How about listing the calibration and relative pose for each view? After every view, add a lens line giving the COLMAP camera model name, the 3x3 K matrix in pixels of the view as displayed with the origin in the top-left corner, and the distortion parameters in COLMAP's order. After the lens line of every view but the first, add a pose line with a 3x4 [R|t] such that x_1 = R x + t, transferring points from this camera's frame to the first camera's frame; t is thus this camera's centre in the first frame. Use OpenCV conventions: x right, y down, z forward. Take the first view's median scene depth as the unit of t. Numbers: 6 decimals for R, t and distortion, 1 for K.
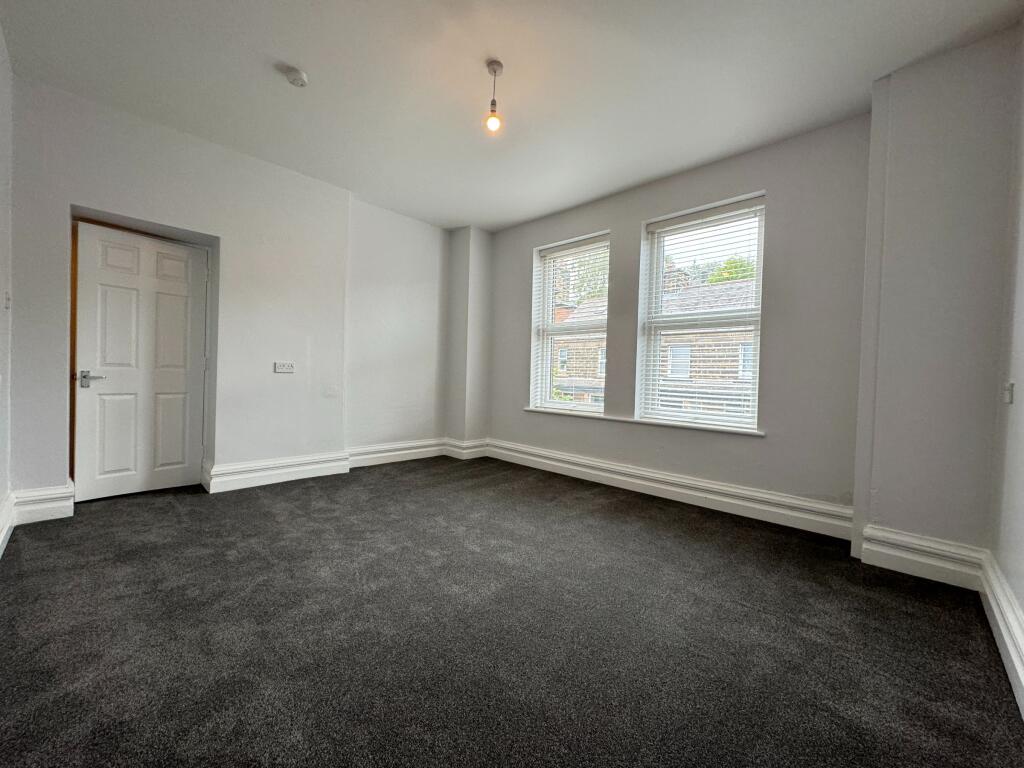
lens RADIAL K [[398.6, 0, 512.0], [0, 398.6, 384.0], [0, 0, 1]] dist [0.000362, 0.000035]
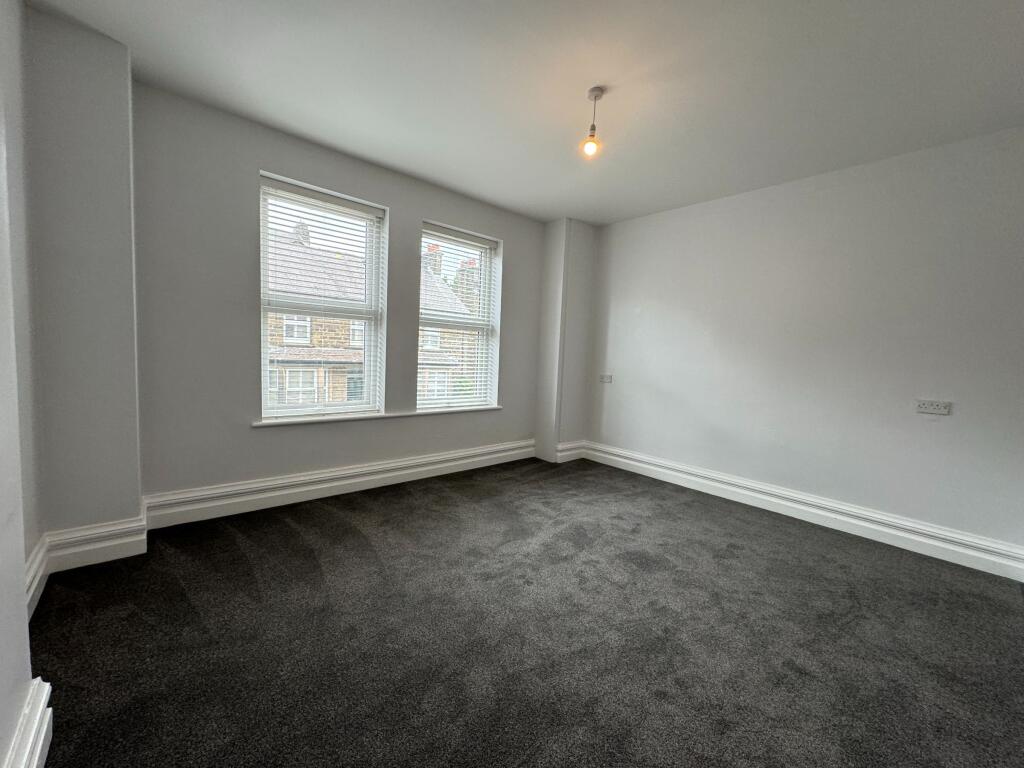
lens RADIAL K [[412.2, 0, 512.0], [0, 412.2, 384.0], [0, 0, 1]] dist [0.000509, 0.000001]
pose [[0.075736, -0.073550, 0.994412, -0.793606], [0.001316, 0.997282, 0.073662, -0.066979], [-0.997127, -0.004270, 0.075627, 0.744129]]
